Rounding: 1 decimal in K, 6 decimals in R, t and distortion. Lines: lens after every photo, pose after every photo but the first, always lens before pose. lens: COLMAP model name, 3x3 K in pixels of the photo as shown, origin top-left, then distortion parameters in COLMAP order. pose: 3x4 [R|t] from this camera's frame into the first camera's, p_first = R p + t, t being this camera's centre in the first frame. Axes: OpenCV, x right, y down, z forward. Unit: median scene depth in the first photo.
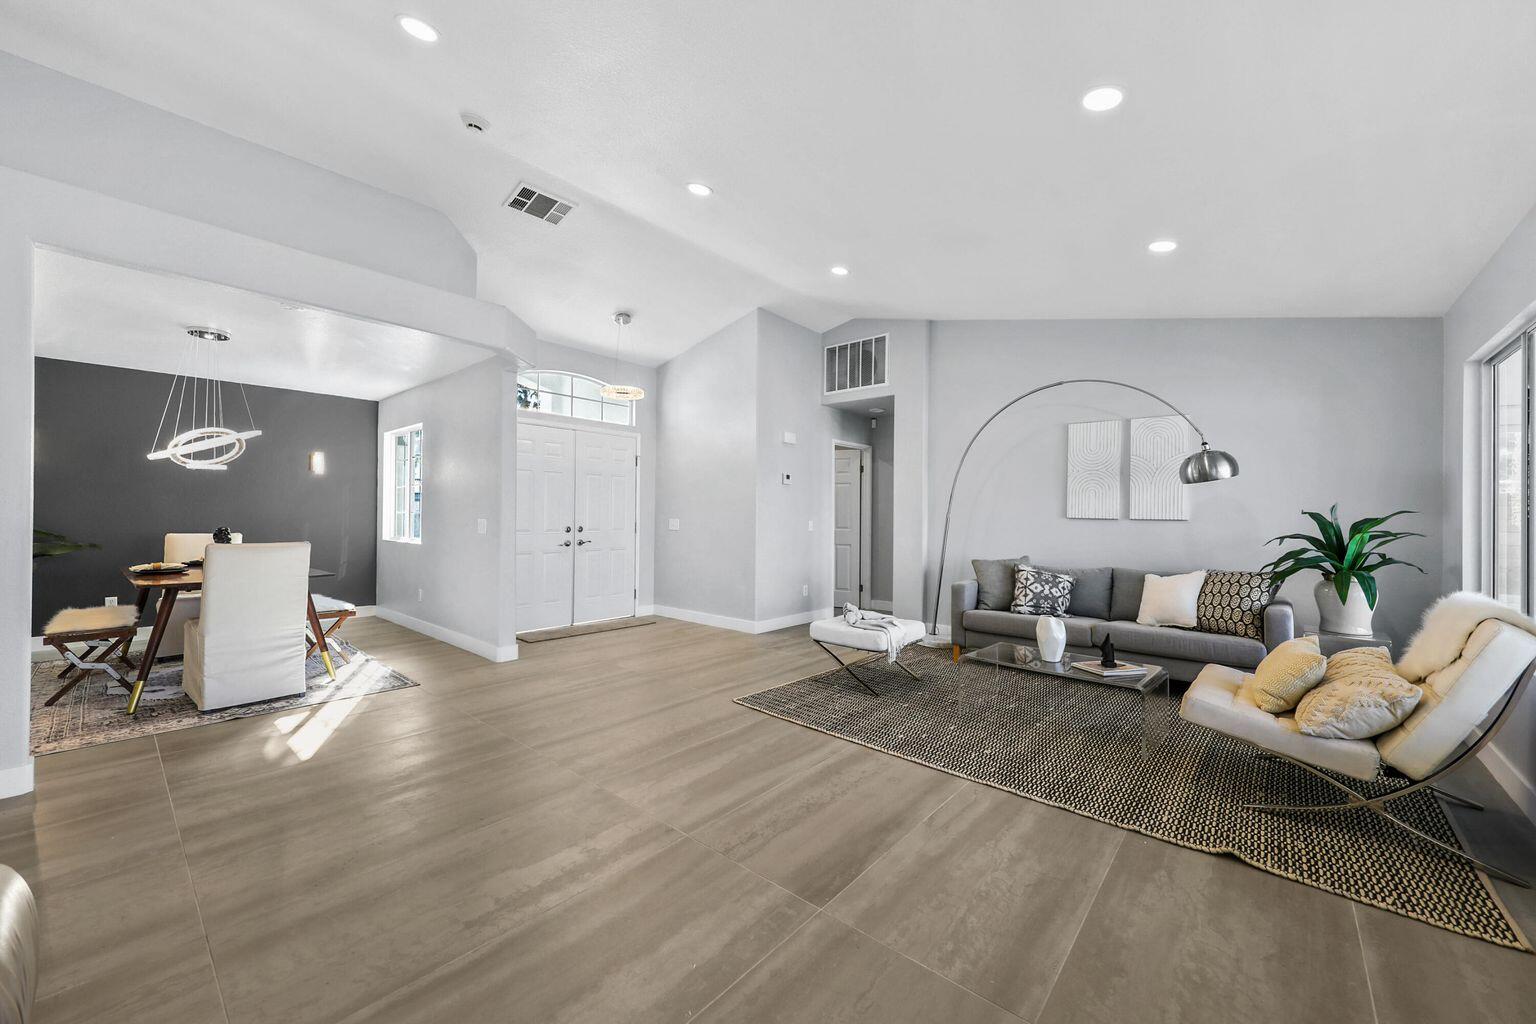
lens RADIAL K [[584.5, 0, 764.4], [0, 584.5, 508.3], [0, 0, 1]] dist [0.000712, -0.000337]
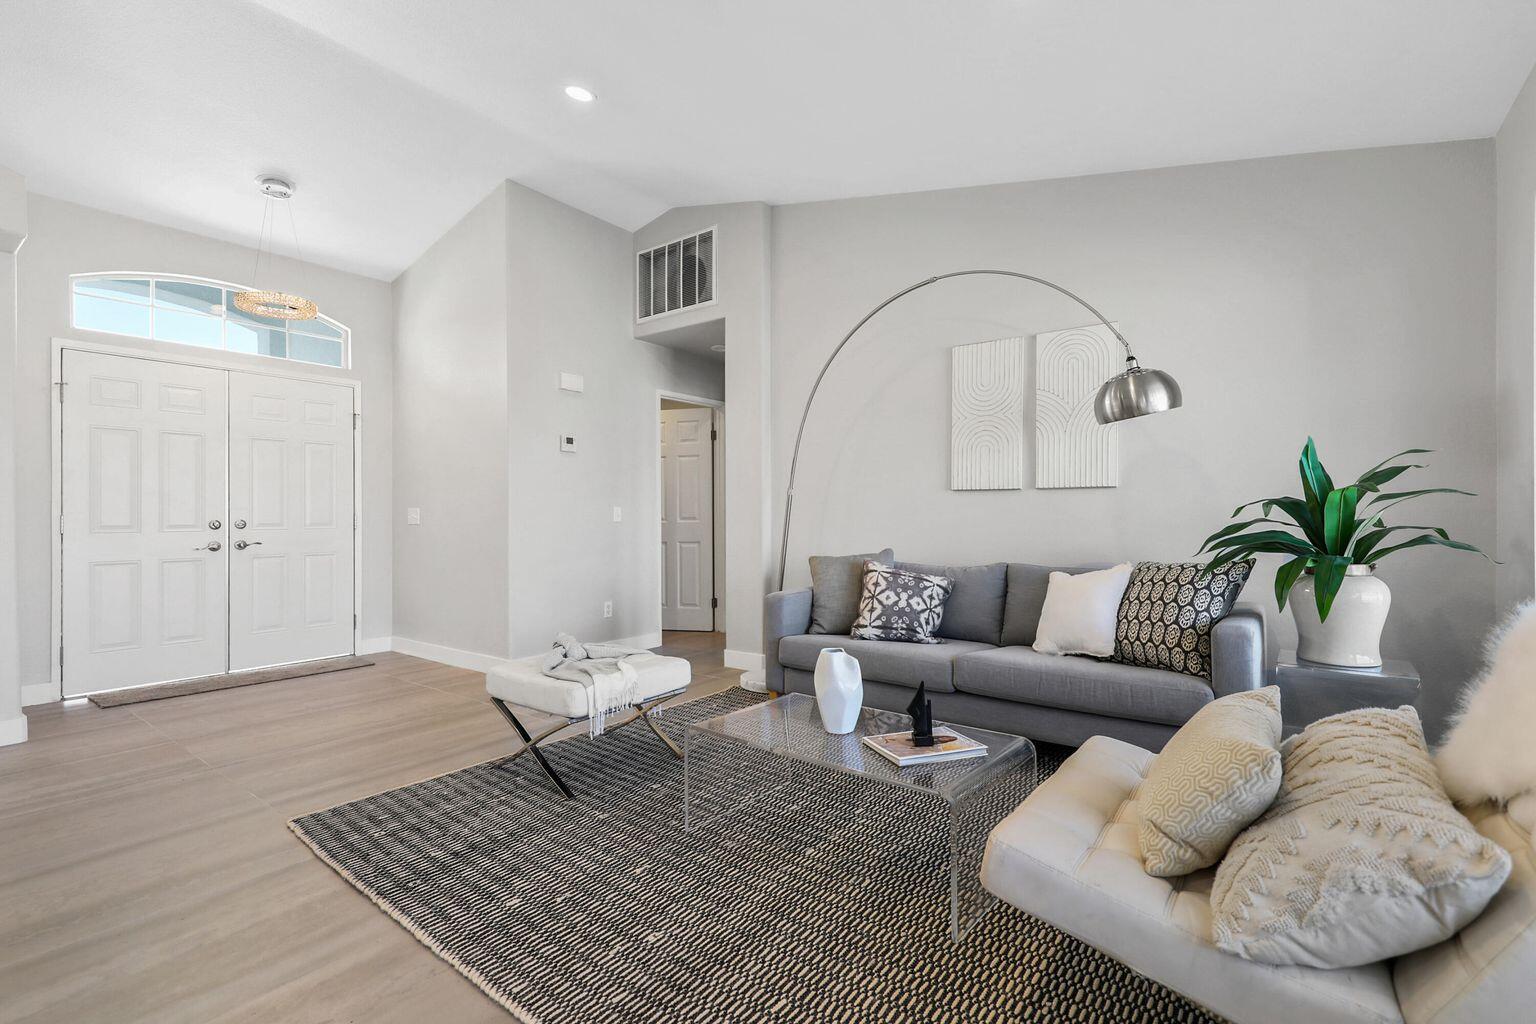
lens RADIAL K [[683.4, 0, 769.7], [0, 683.4, 518.4], [0, 0, 1]] dist [0.011142, -0.000777]
pose [[0.997317, -0.018211, 0.070899, 0.312787], [0.017168, 0.999736, 0.015294, 0.040046], [-0.071159, -0.014036, 0.997366, 0.297081]]
